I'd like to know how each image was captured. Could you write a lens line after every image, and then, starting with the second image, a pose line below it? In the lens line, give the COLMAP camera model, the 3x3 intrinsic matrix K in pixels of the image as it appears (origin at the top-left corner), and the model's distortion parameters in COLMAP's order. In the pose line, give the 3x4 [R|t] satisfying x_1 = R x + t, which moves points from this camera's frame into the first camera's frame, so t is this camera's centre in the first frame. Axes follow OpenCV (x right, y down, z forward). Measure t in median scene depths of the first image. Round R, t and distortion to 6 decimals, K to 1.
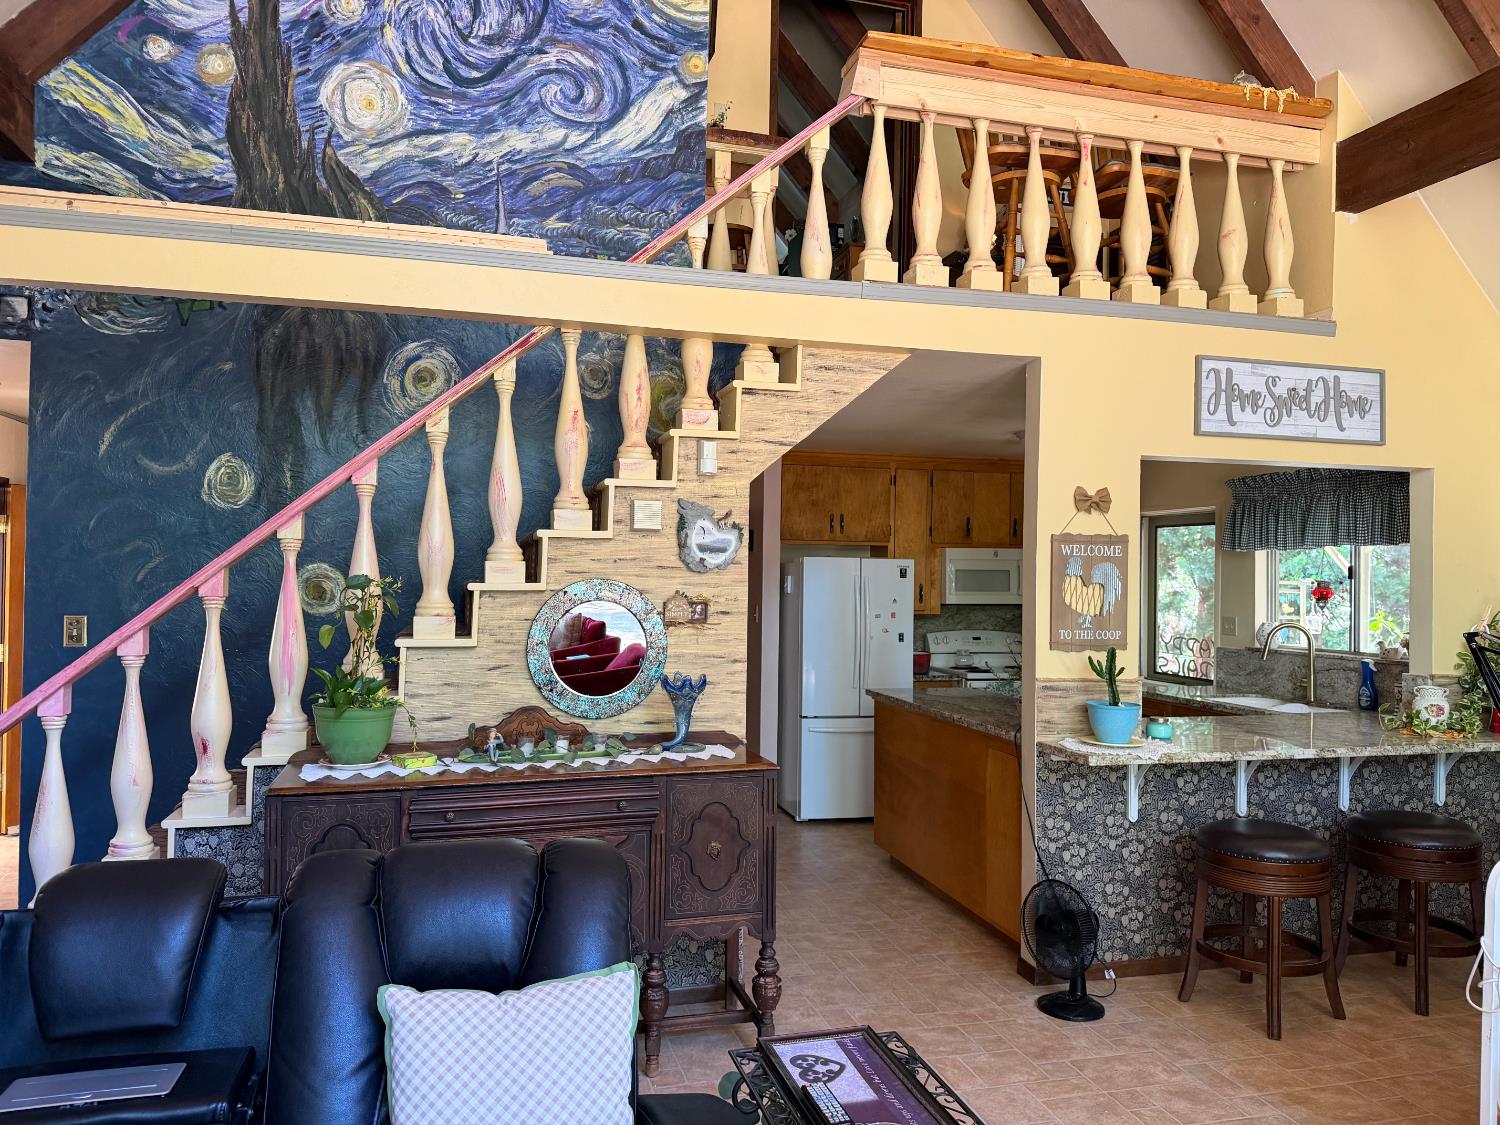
lens RADIAL K [[1051.8, 0, 743.9], [0, 1051.8, 561.8], [0, 0, 1]] dist [0.133085, -0.248370]
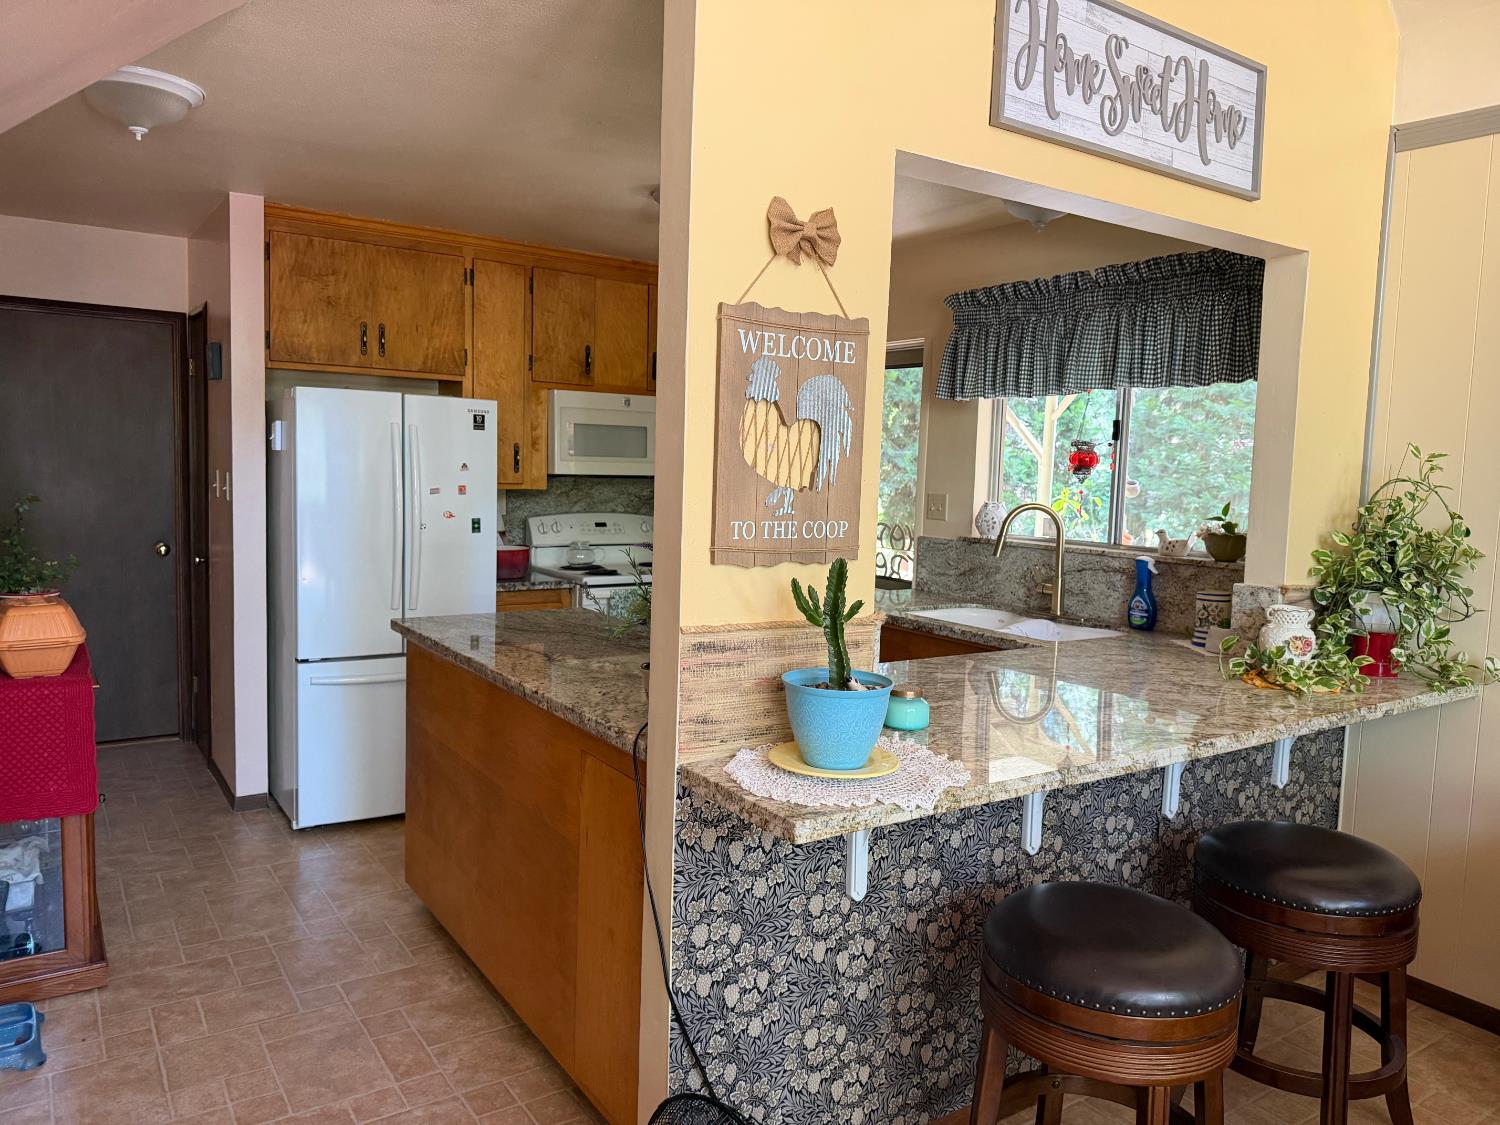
lens RADIAL K [[1051.8, 0, 743.9], [0, 1051.8, 561.8], [0, 0, 1]] dist [0.133085, -0.248370]
pose [[0.946864, -0.014813, 0.321292, 0.143739], [-0.022168, 0.993558, 0.111137, 0.029032], [-0.320868, -0.112354, 0.940436, 0.523251]]
